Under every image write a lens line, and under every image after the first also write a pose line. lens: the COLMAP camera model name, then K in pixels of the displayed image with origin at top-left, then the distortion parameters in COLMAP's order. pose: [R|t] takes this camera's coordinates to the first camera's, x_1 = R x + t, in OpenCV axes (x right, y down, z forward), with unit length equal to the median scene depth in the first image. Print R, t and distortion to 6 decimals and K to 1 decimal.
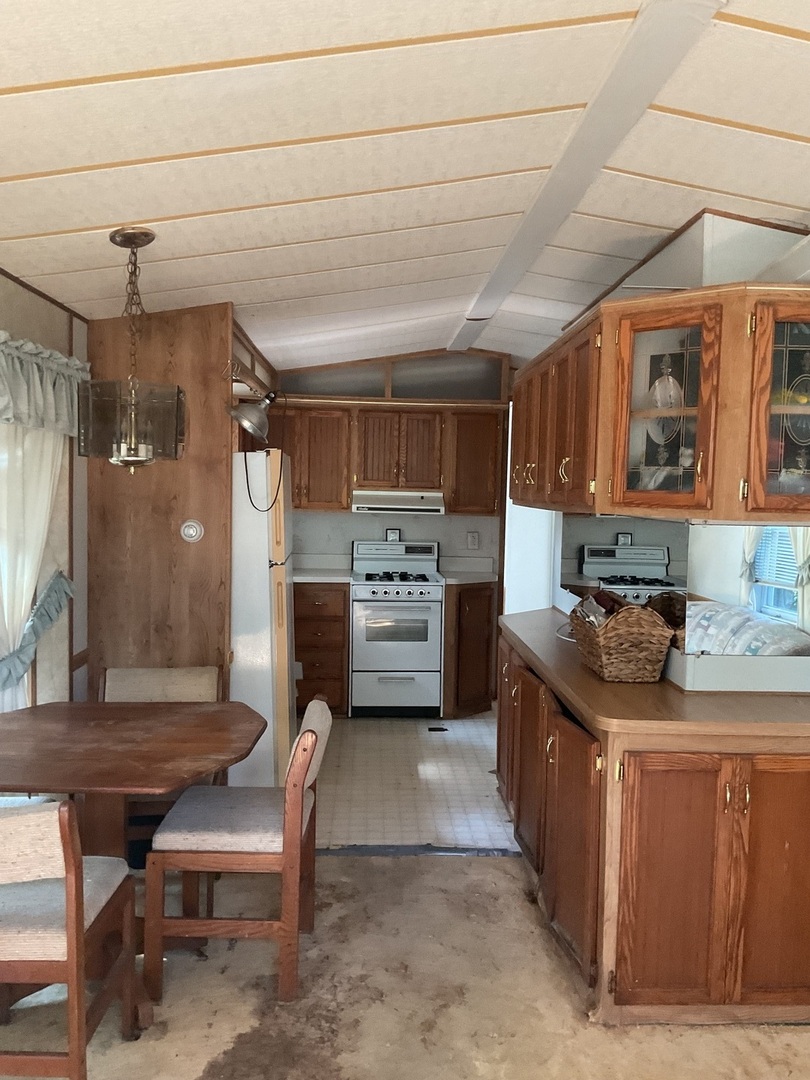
lens RADIAL K [[906.0, 0, 405.0], [0, 906.0, 540.0], [0, 0, 1]] dist [0.097873, -0.151460]
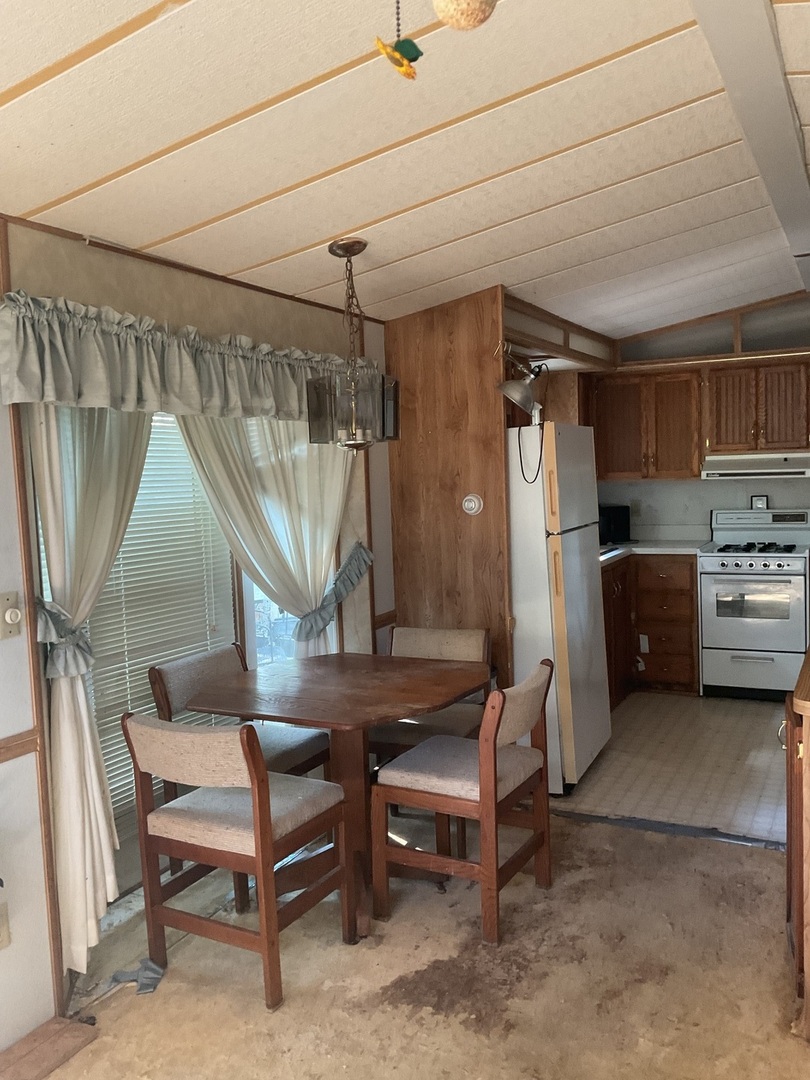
lens RADIAL K [[909.8, 0, 405.0], [0, 909.8, 540.0], [0, 0, 1]] dist [0.135832, -0.138682]
pose [[0.875314, -0.011639, -0.483416, 0.275228], [0.024583, 0.999489, 0.020447, 0.010267], [0.482930, -0.029782, 0.875152, 0.021056]]
